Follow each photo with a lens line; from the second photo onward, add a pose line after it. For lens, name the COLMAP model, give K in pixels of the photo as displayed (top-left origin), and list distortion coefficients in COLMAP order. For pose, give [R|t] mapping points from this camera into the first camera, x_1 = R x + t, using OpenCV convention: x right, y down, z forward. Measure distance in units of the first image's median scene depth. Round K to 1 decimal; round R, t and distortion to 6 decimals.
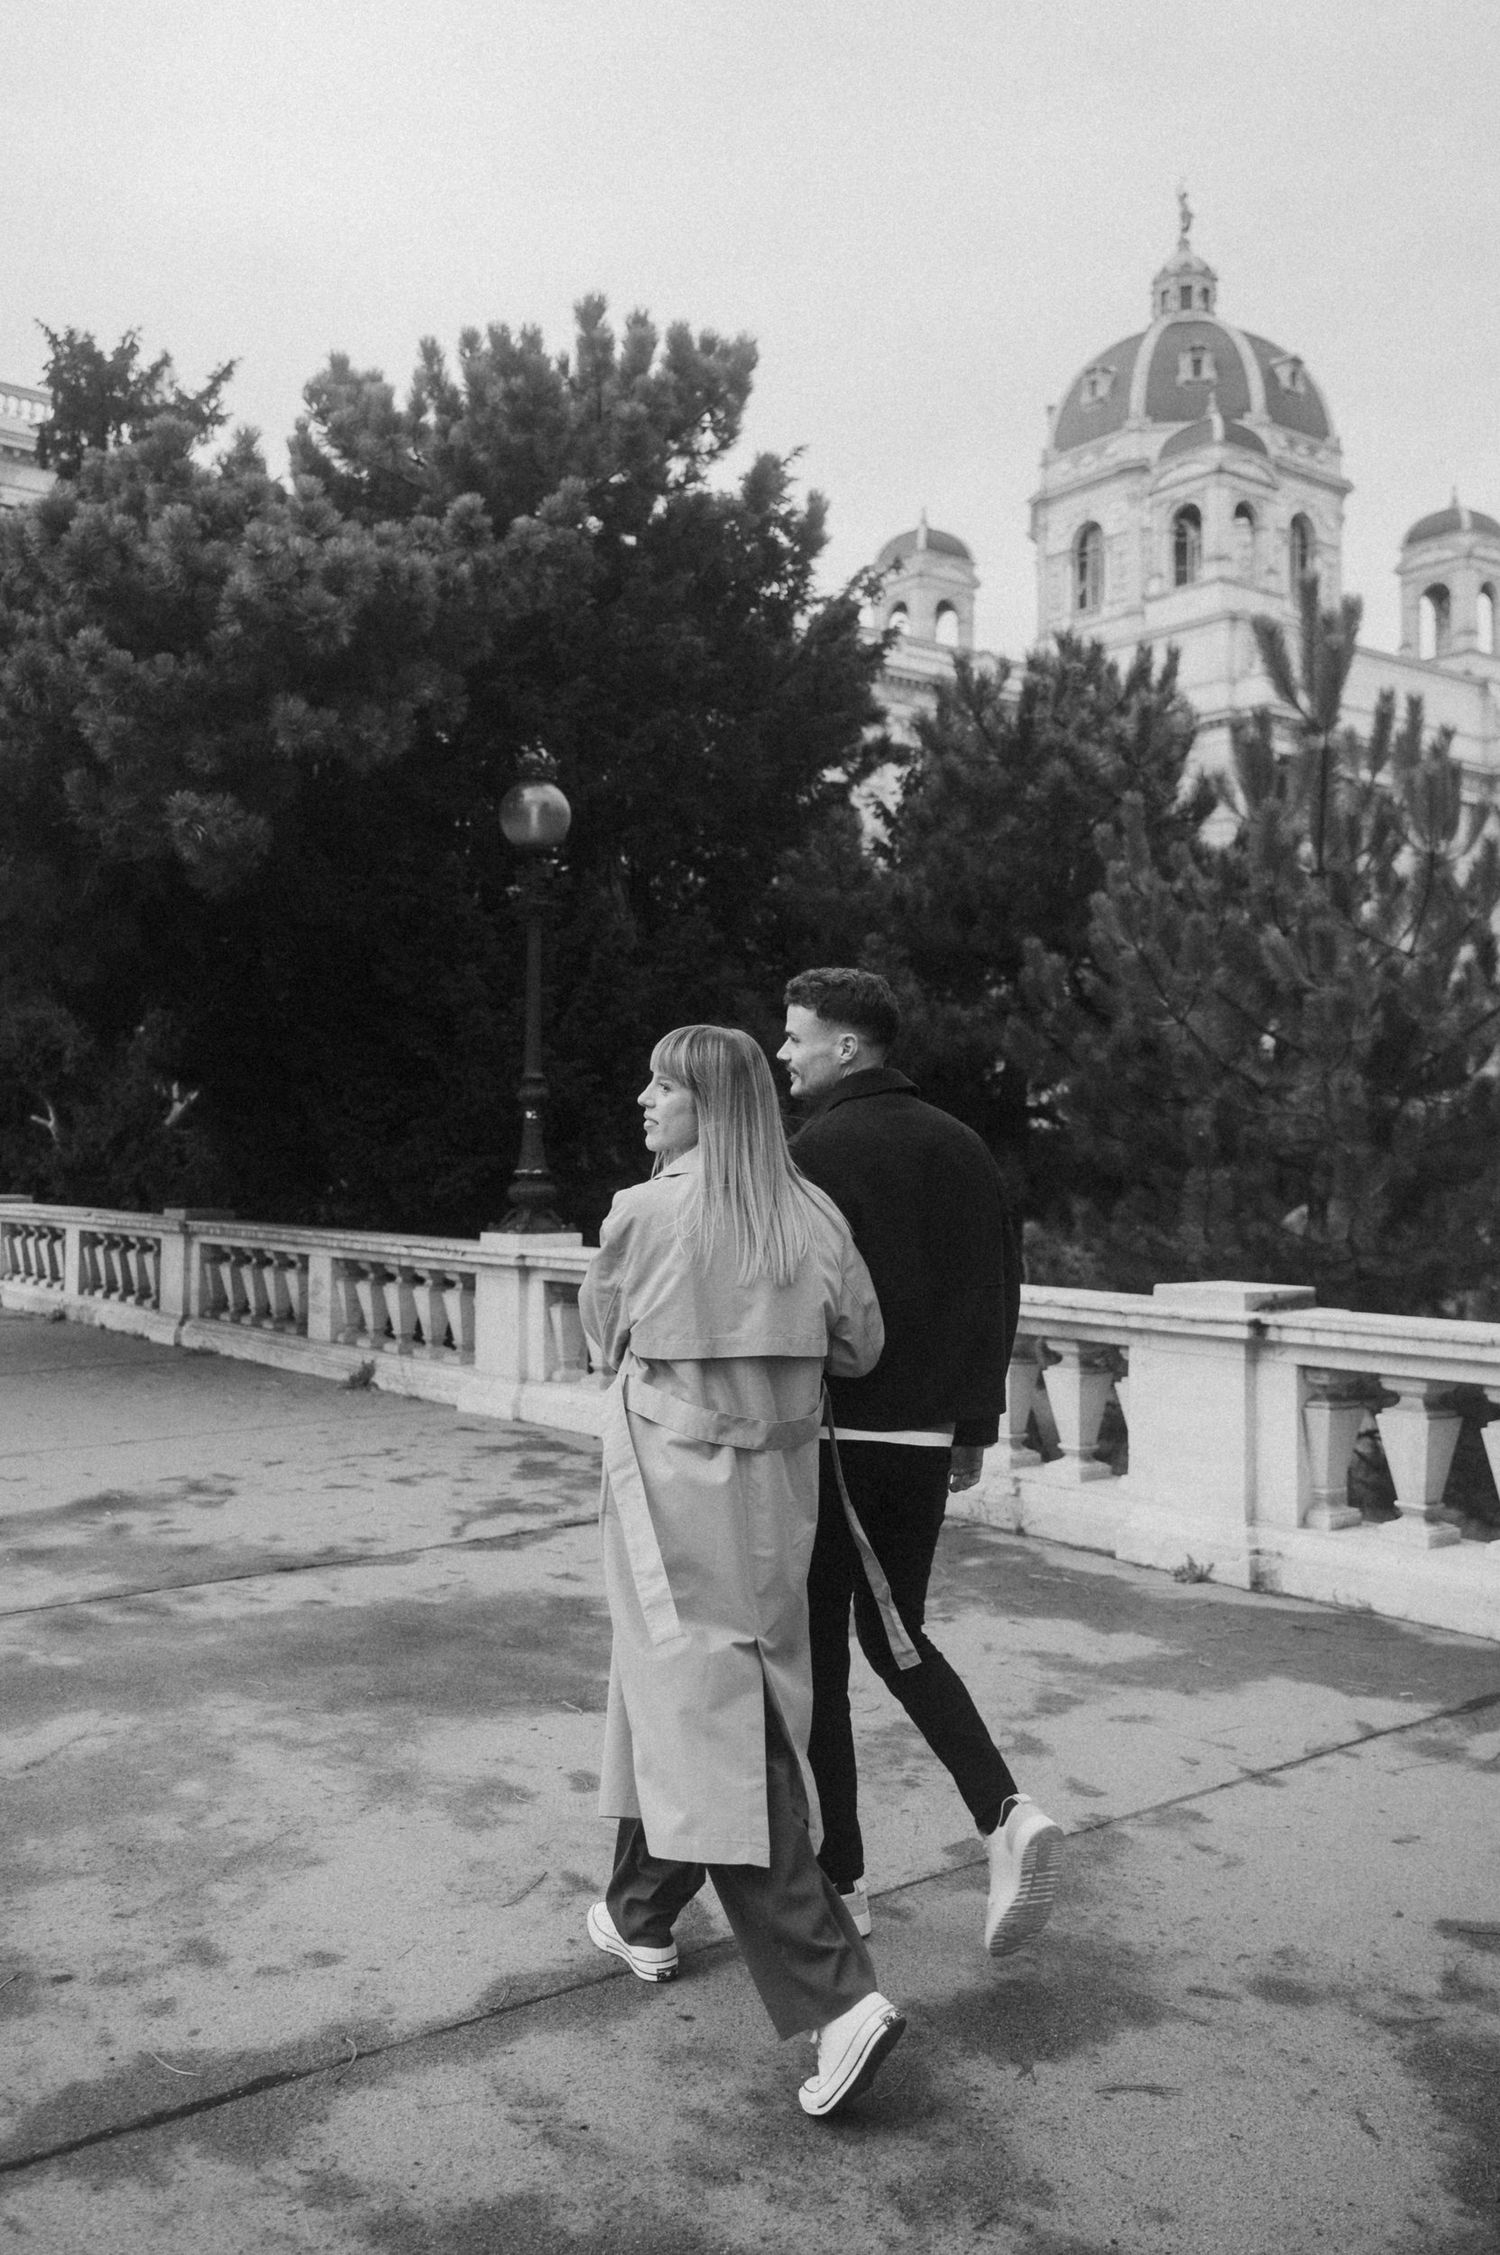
lens RADIAL K [[1828.0, 0, 707.7], [0, 1828.0, 1064.0], [0, 0, 1]] dist [0.002709, -0.008563]
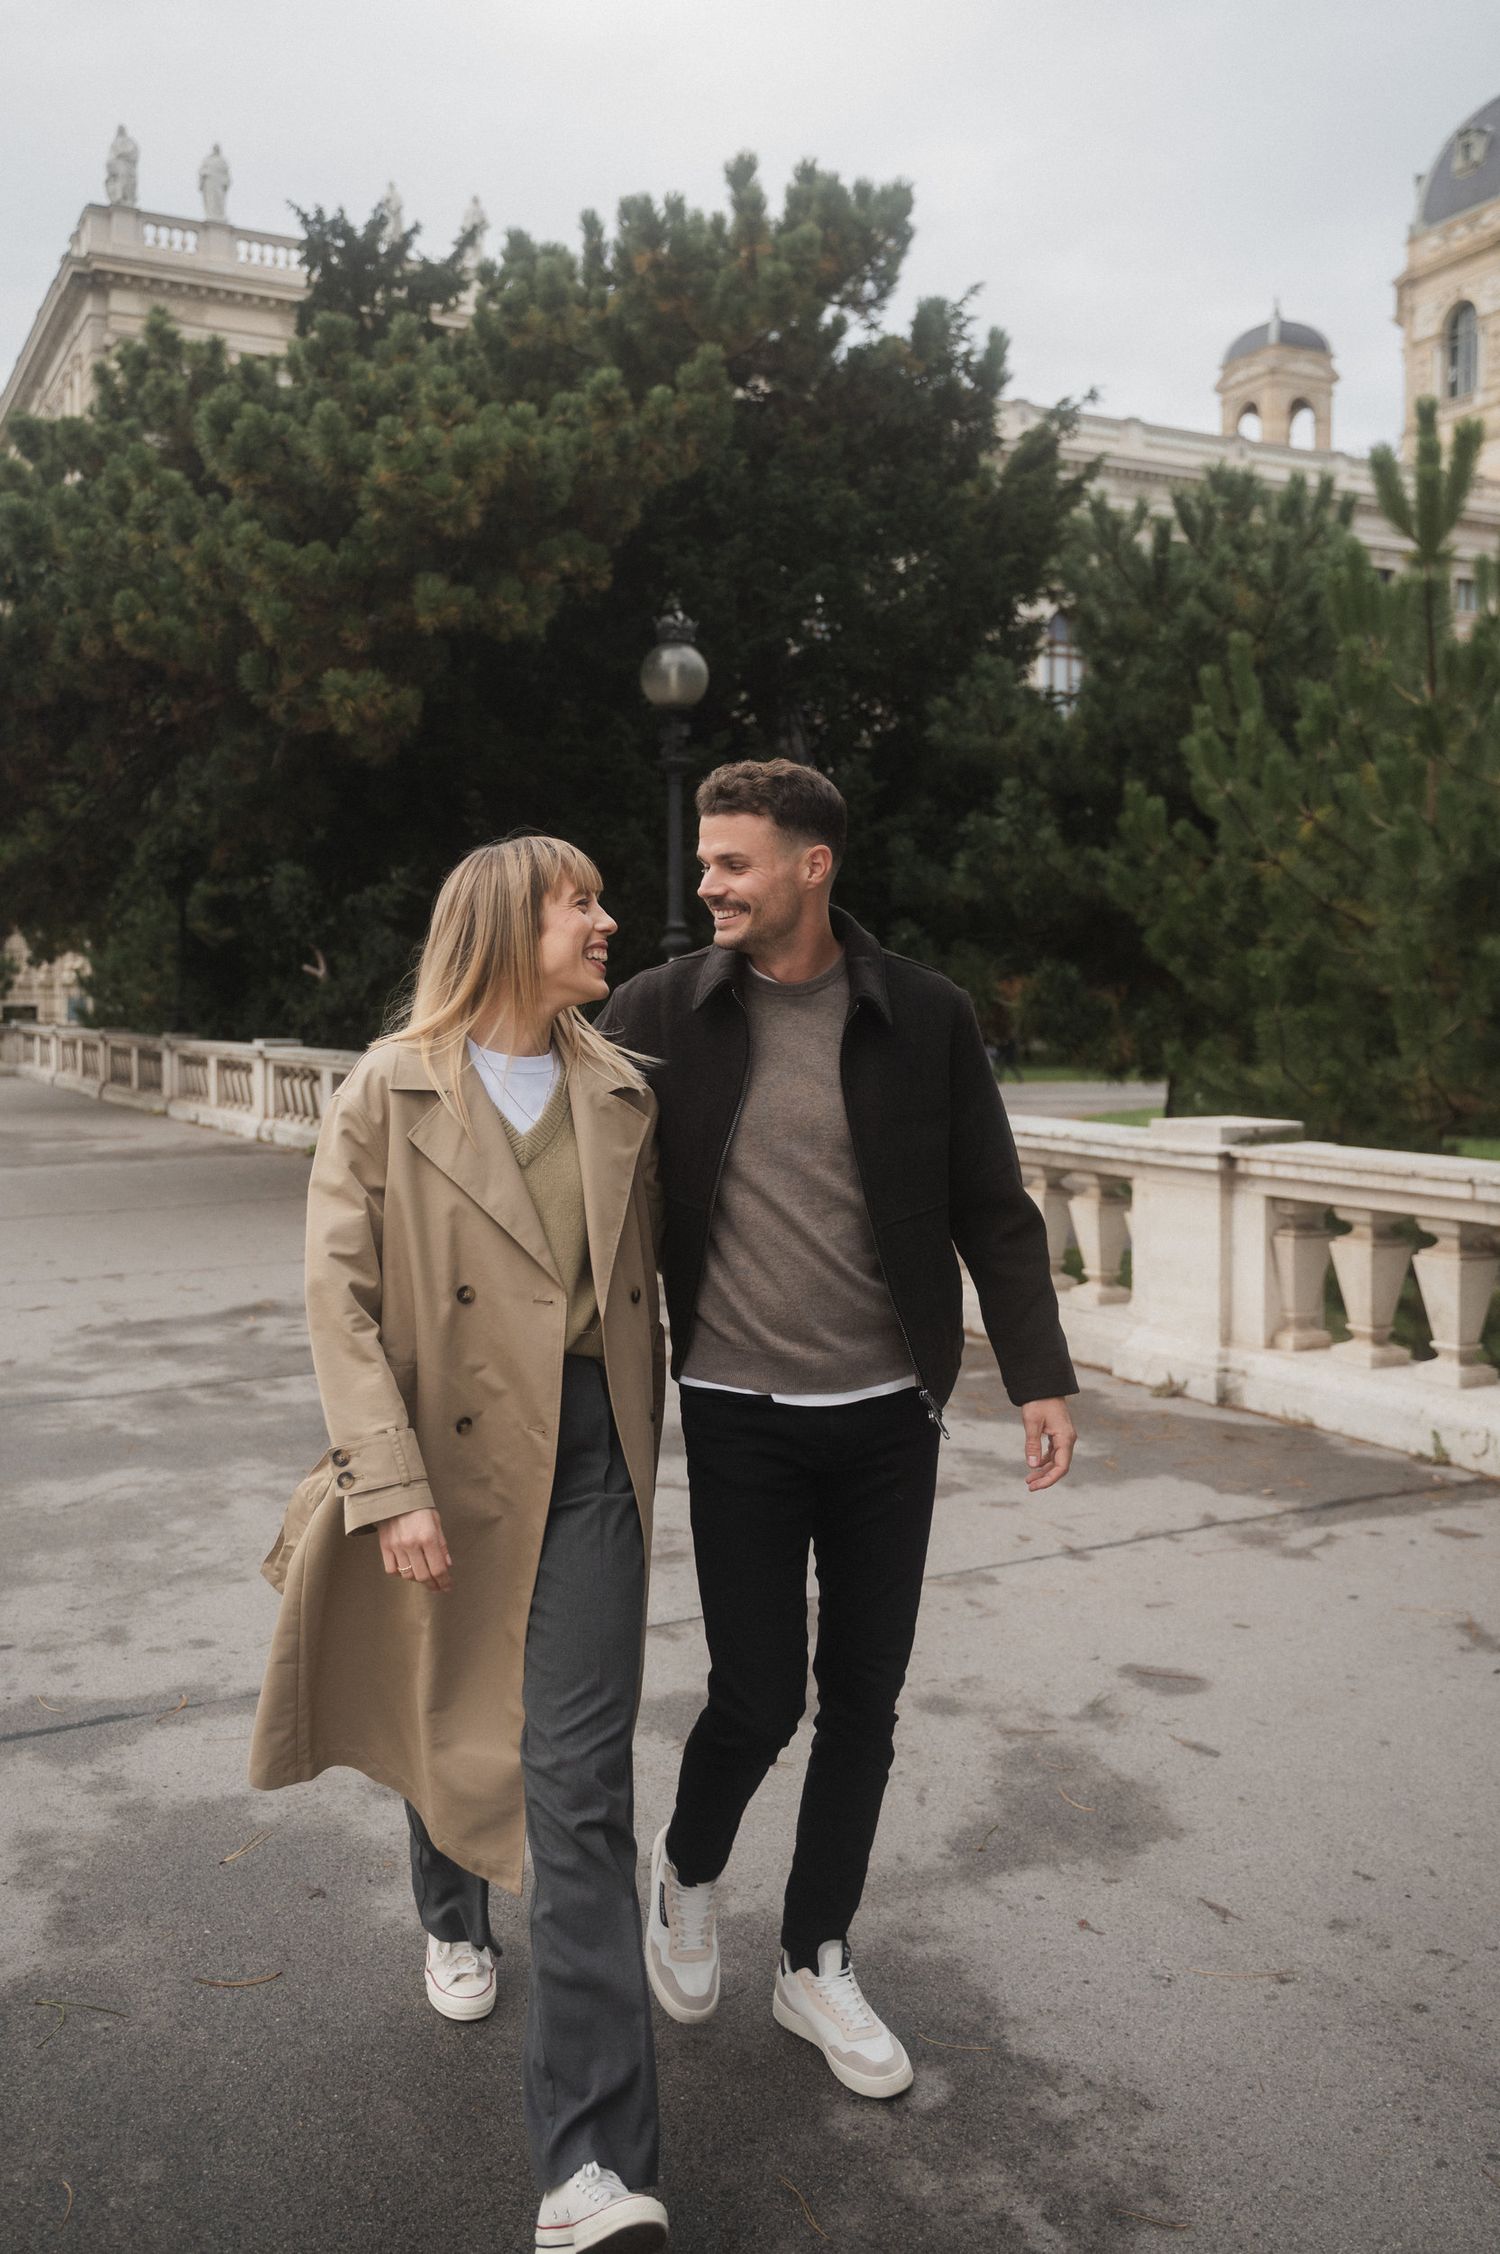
lens RADIAL K [[1862.5, 0, 741.2], [0, 1862.5, 1018.8], [0, 0, 1]] dist [0.001502, -0.006333]
pose [[0.985588, -0.007348, -0.169006, 0.126736], [0.017868, 0.997989, 0.060811, -0.004319], [0.168220, -0.062955, 0.983737, -0.058946]]
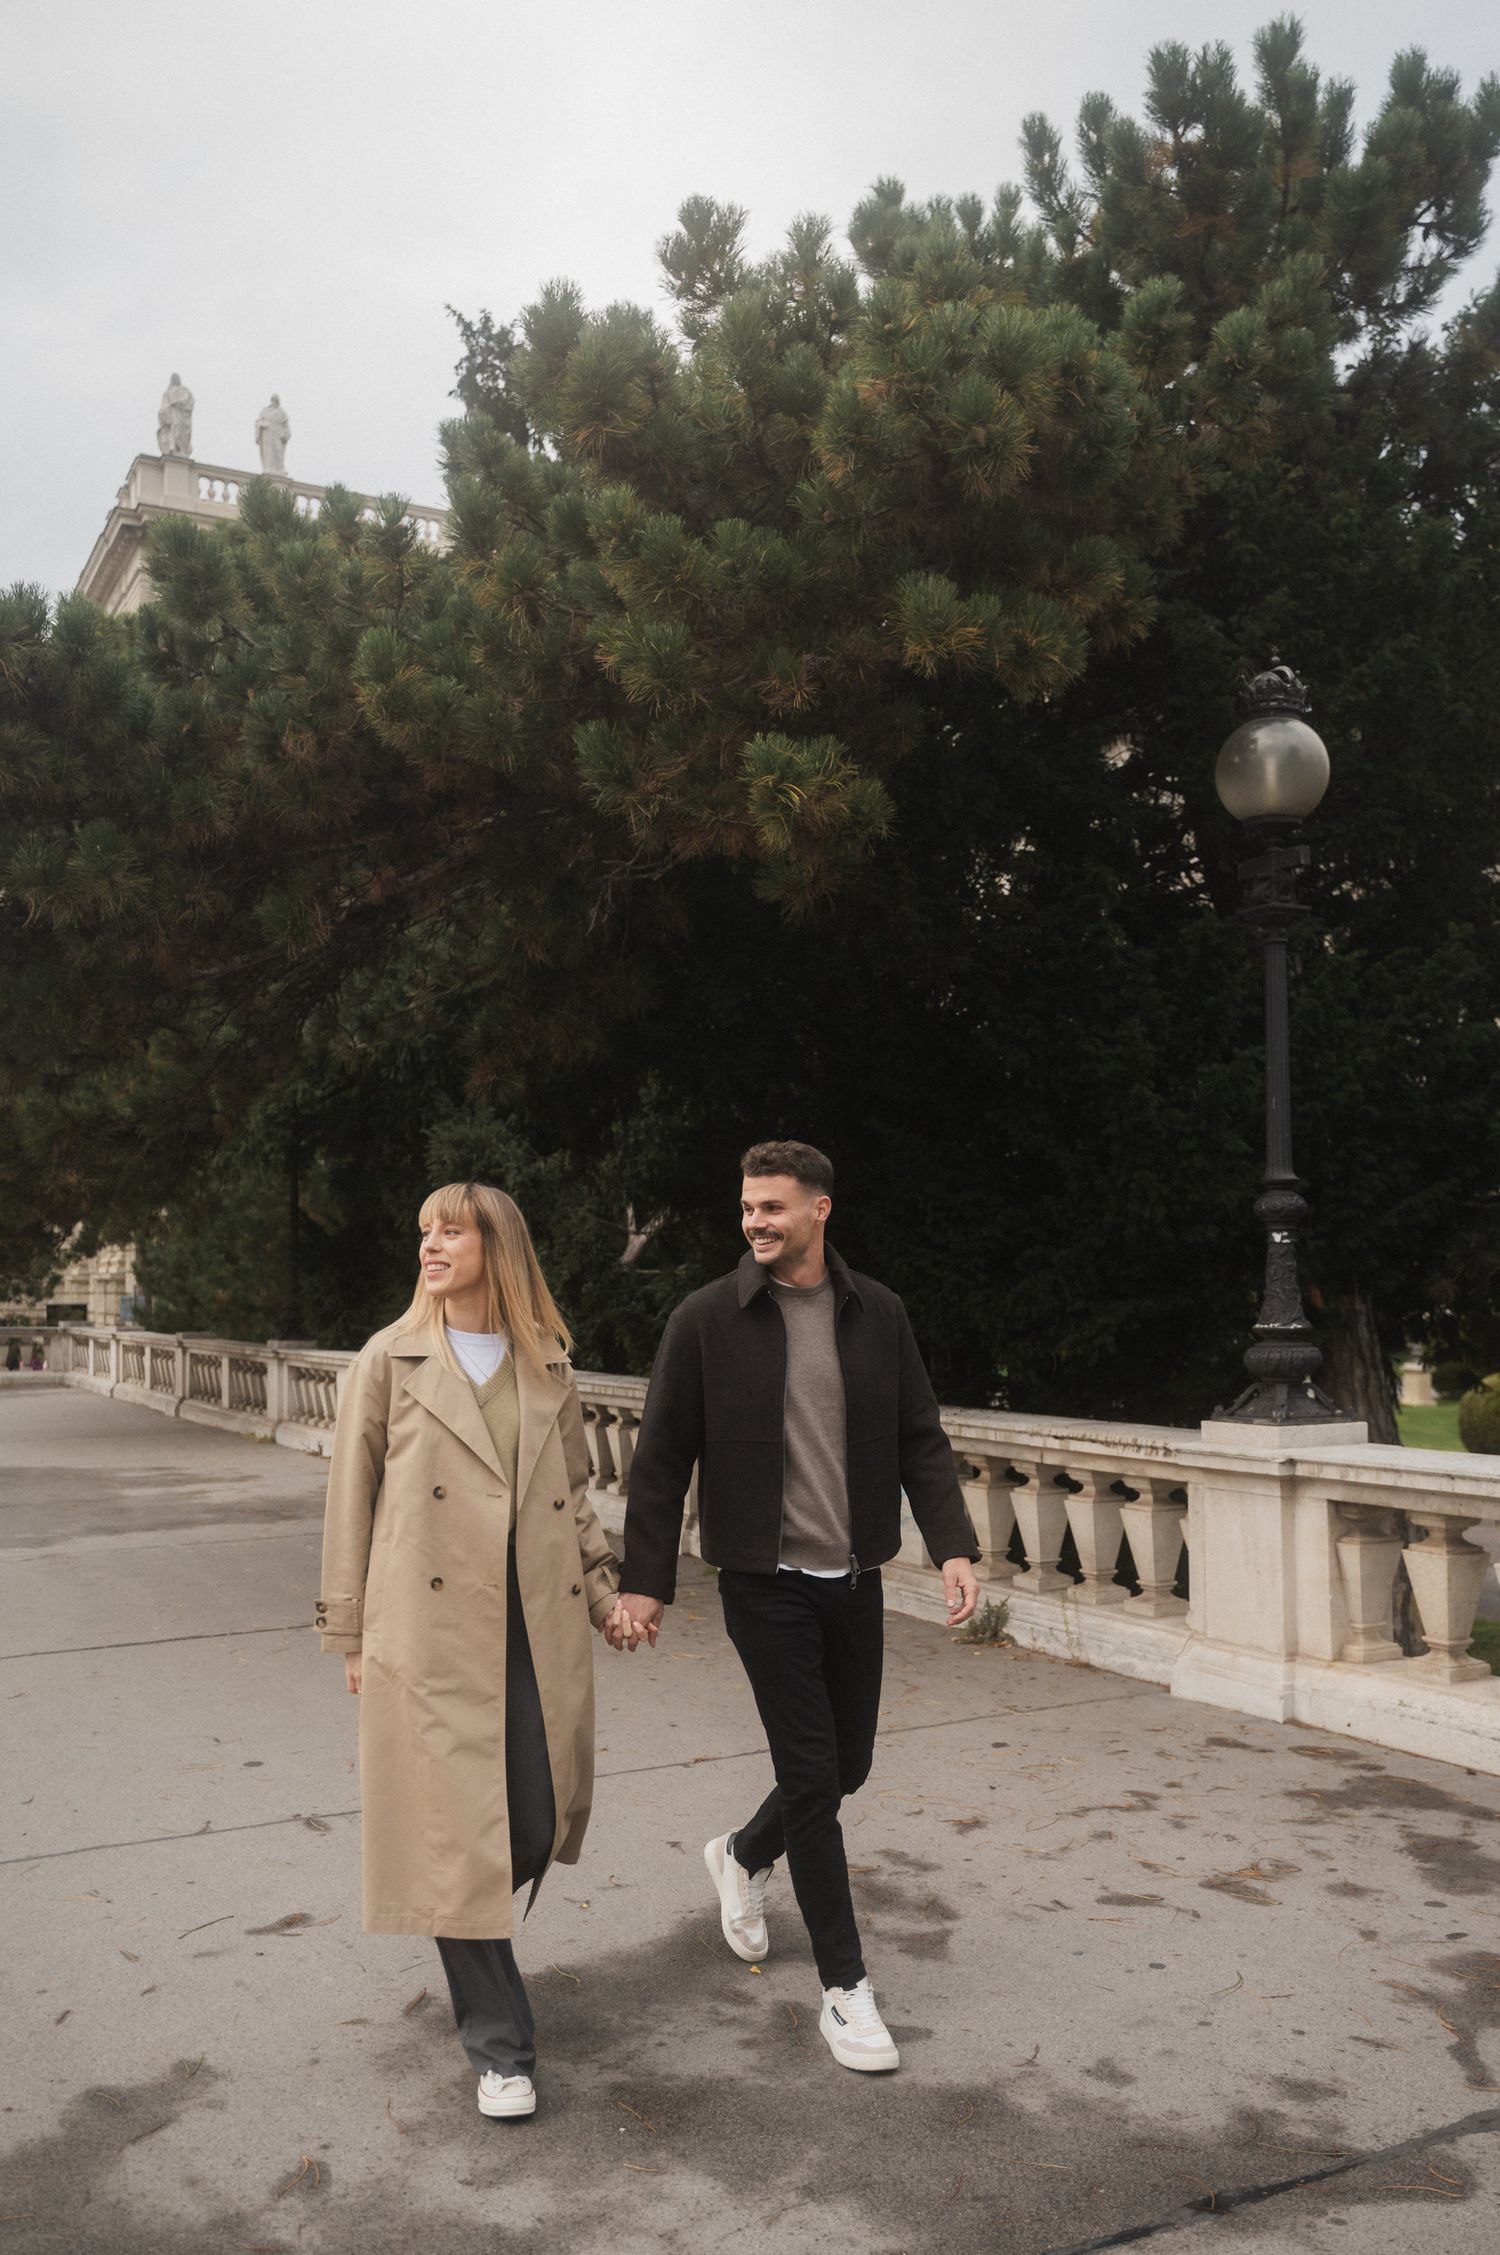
lens RADIAL K [[1881.0, 0, 802.8], [0, 1881.0, 1216.5], [0, 0, 1]] dist [0.001278, 0.006973]
pose [[0.988035, -0.020206, -0.152899, -0.165085], [0.022083, 0.999700, 0.010585, 0.009995], [0.152639, -0.013834, 0.988185, 0.331021]]
